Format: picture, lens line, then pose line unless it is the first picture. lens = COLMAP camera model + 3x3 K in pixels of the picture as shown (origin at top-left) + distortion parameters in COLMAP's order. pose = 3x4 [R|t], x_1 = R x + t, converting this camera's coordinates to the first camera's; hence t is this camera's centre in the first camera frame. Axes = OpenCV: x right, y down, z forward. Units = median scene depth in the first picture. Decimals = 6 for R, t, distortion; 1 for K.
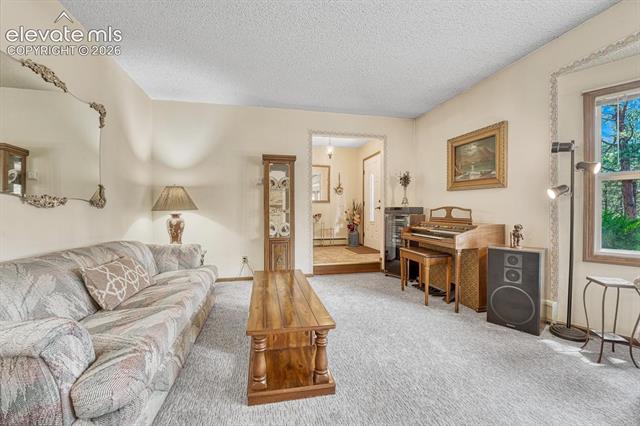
lens RADIAL K [[268.2, 0, 318.6], [0, 268.2, 214.2], [0, 0, 1]] dist [-0.024033, -0.000541]
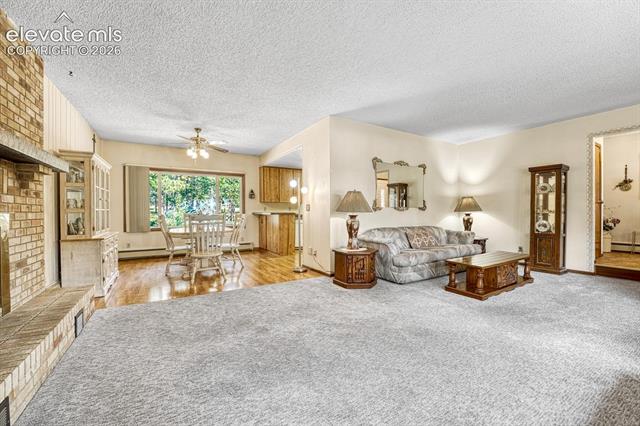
lens RADIAL K [[260.7, 0, 317.8], [0, 260.7, 216.9], [0, 0, 1]] dist [-0.024564, 0.001581]
pose [[0.309098, 0.019569, -0.950829, 0.729516], [-0.005922, 0.999808, 0.018652, -0.004308], [0.951012, -0.000135, 0.309155, -0.393035]]
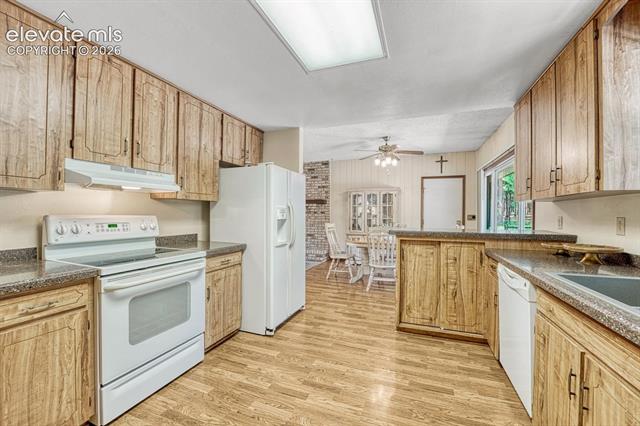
lens RADIAL K [[260.7, 0, 320.9], [0, 260.7, 213.2], [0, 0, 1]] dist [-0.024564, 0.001581]
pose [[-0.836965, -0.002350, 0.547252, -1.396944], [0.000657, 0.999986, 0.005299, -0.056665], [-0.547257, 0.004794, -0.836951, 0.831031]]
